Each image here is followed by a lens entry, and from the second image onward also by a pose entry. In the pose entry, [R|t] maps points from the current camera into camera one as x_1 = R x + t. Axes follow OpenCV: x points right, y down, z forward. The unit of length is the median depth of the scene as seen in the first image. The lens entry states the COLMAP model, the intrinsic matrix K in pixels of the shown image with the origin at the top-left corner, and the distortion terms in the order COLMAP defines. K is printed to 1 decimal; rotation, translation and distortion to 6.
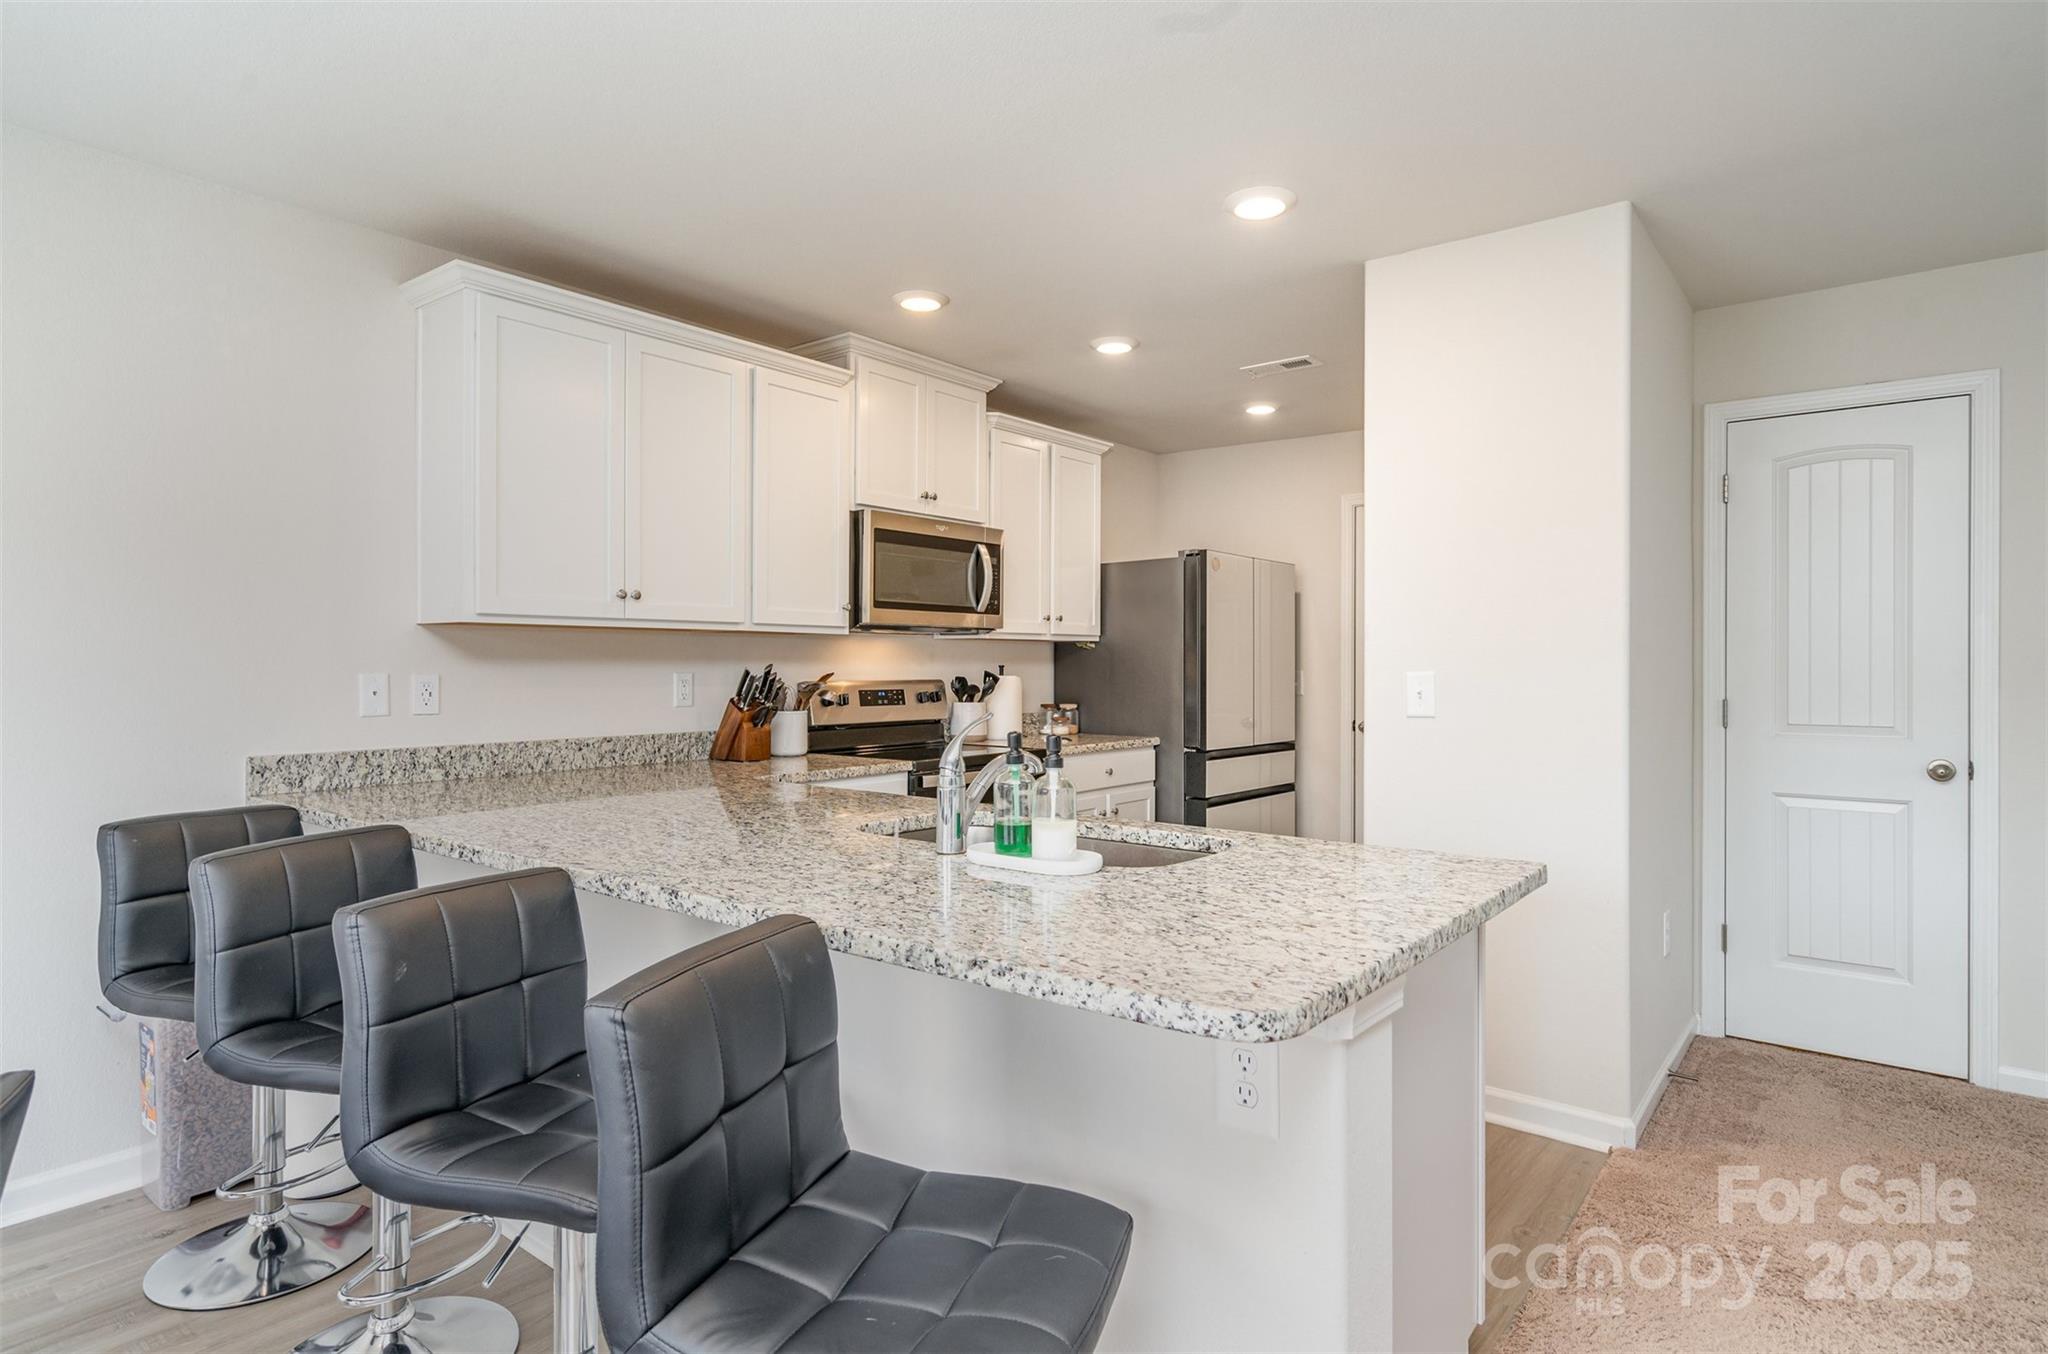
lens RADIAL K [[1066.2, 0, 1025.4], [0, 1066.2, 675.3], [0, 0, 1]] dist [0.002095, 0.000178]
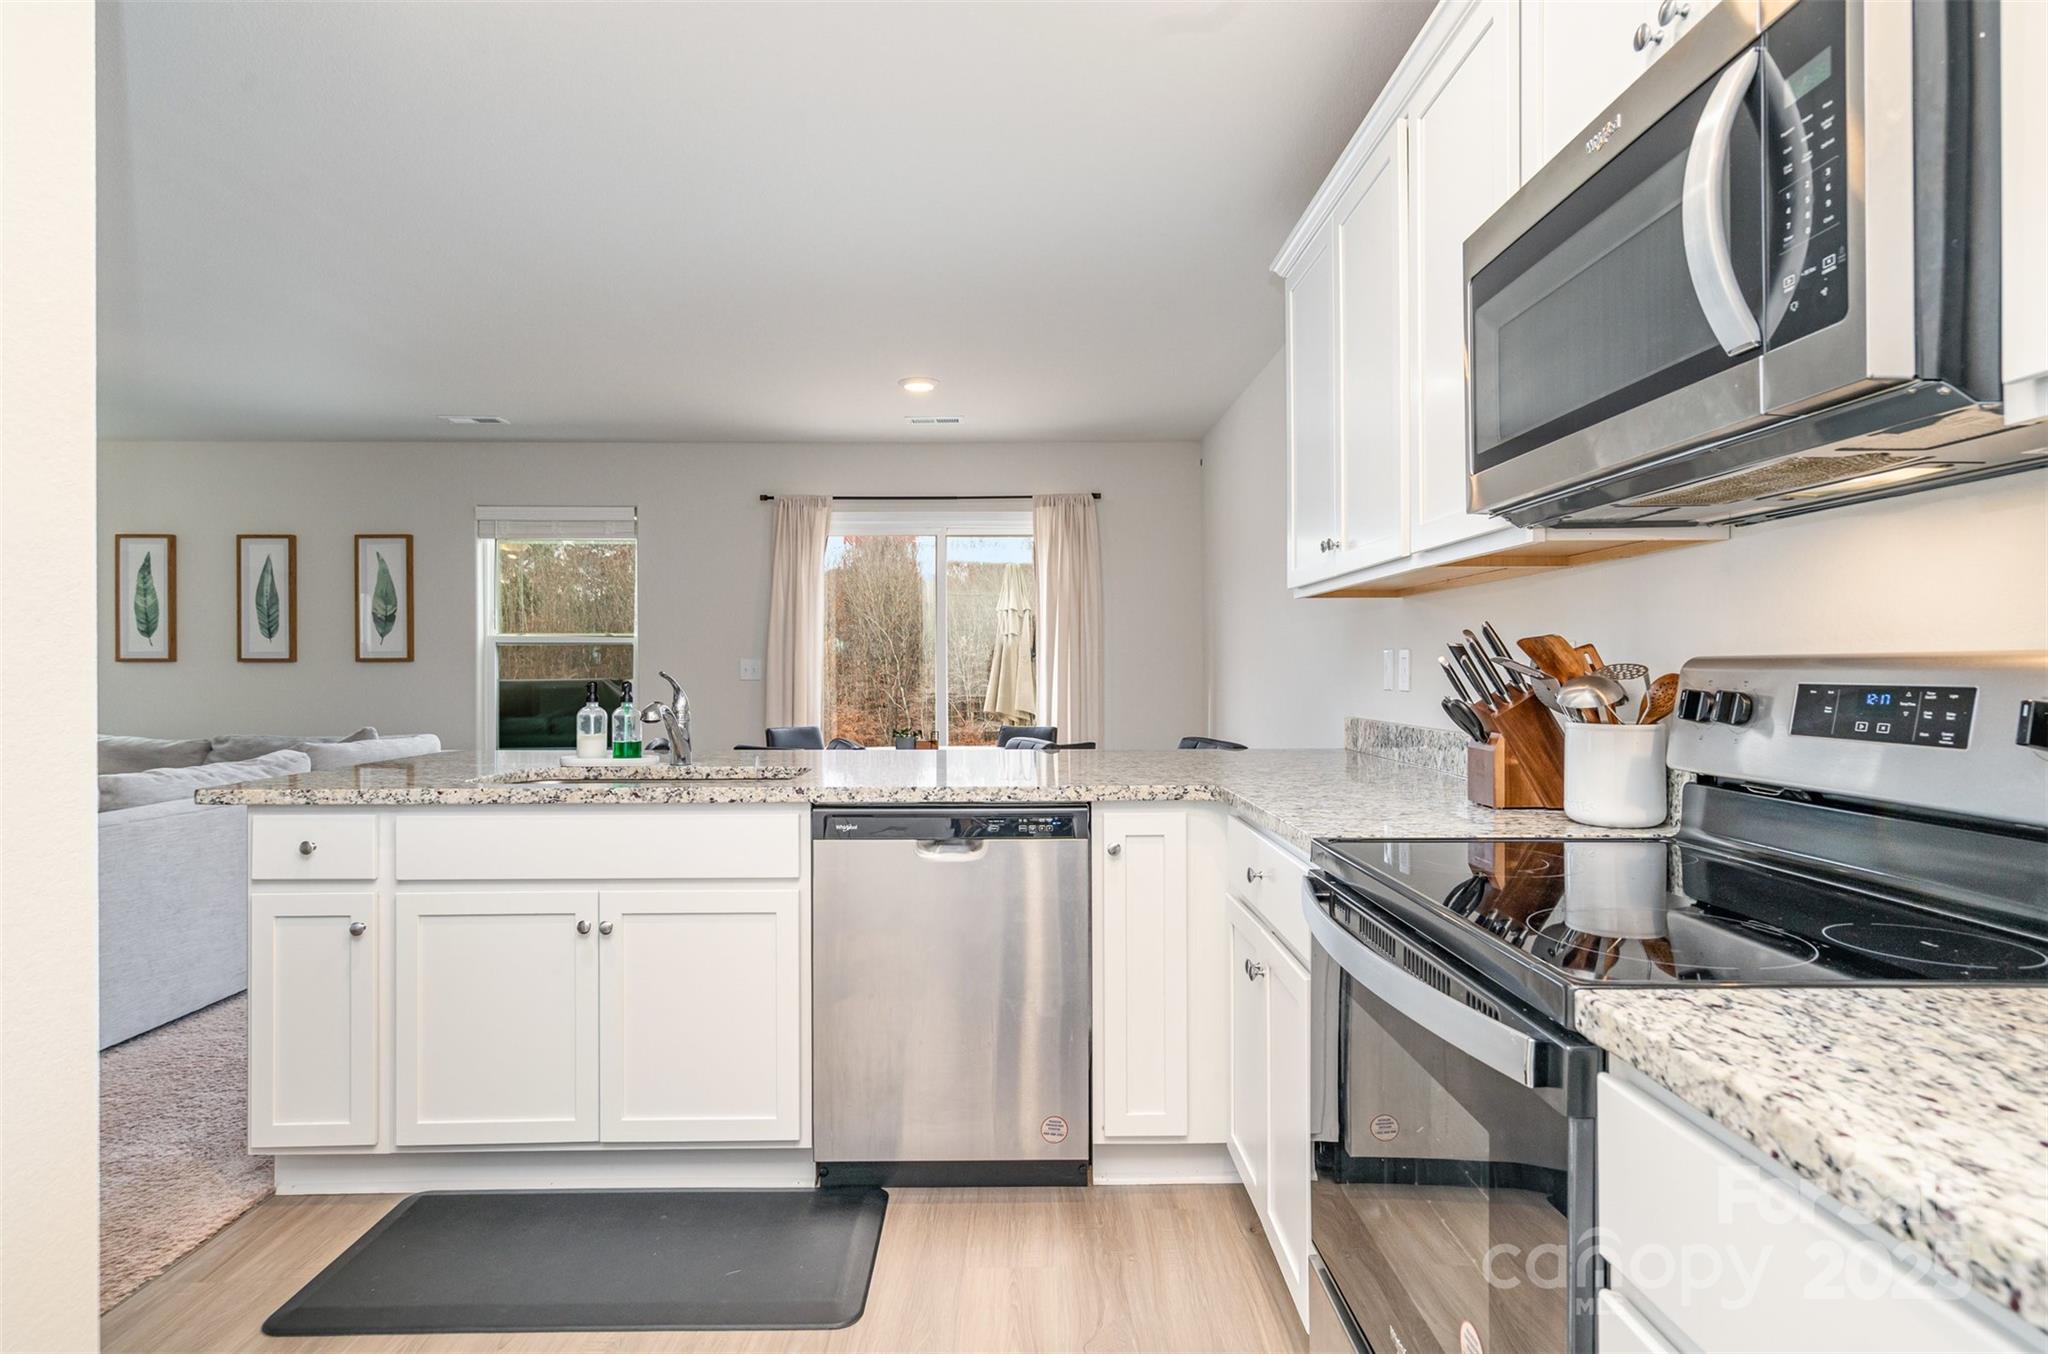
lens RADIAL K [[1066.2, 0, 1019.5], [0, 1066.2, 669.2], [0, 0, 1]] dist [0.002095, 0.000178]
pose [[-0.773675, 0.010244, -0.633500, 0.278447], [0.005195, 0.999938, 0.009824, 0.006532], [0.633562, 0.004309, -0.773680, 1.345258]]
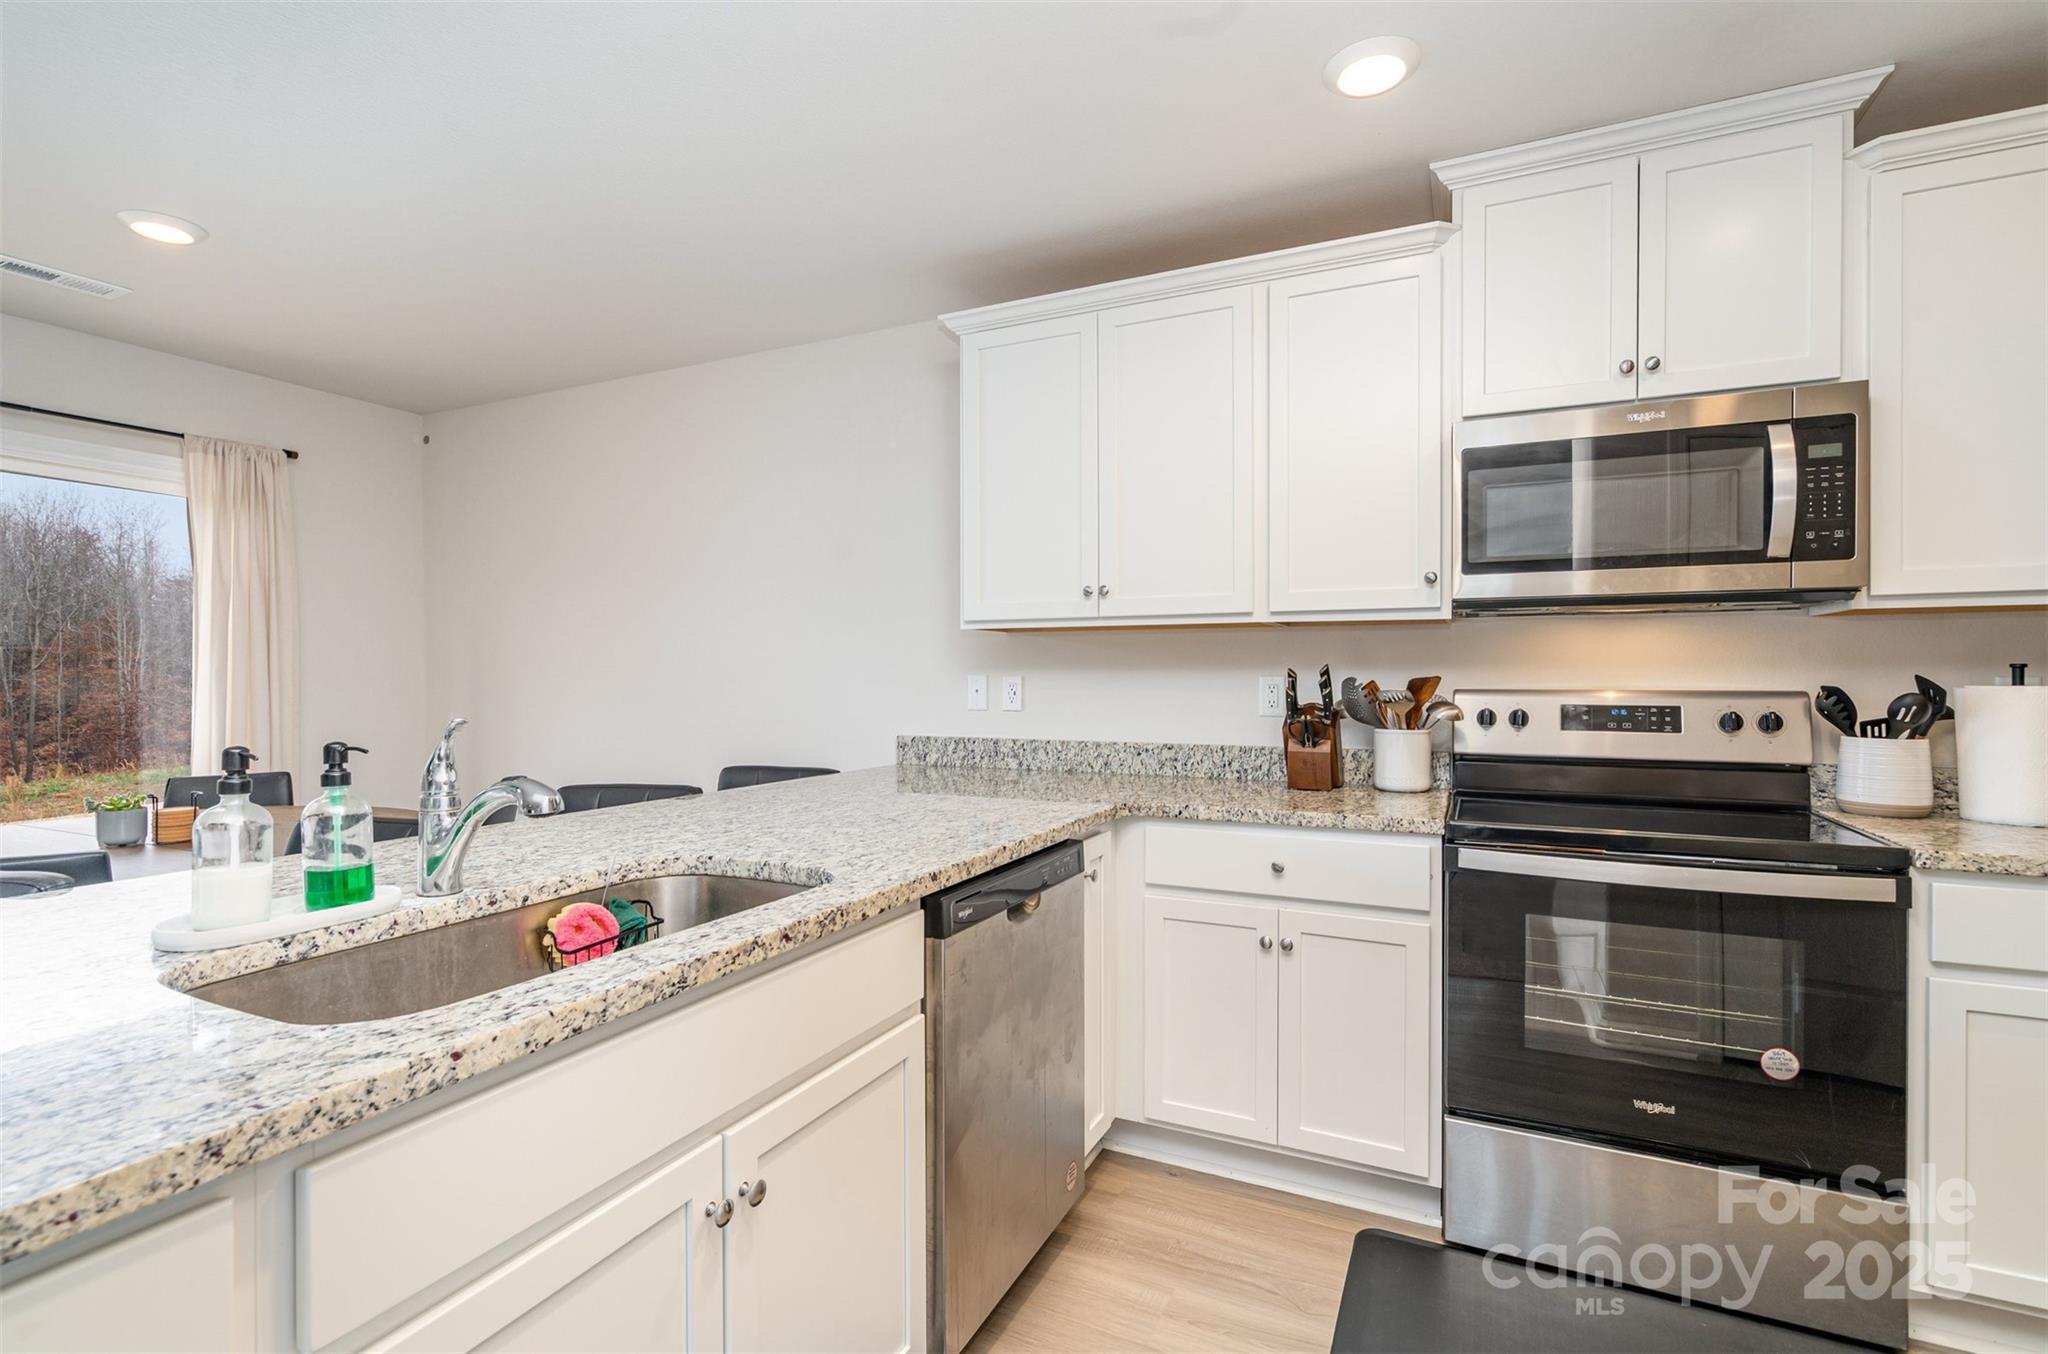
lens RADIAL K [[953.5, 0, 1028.0], [0, 953.5, 678.1], [0, 0, 1]] dist [-0.000008, -0.000469]
pose [[0.238225, 0.007233, -0.971183, 0.390386], [-0.006315, 0.999963, 0.005899, -0.003927], [0.971189, 0.004728, 0.238262, 0.680056]]
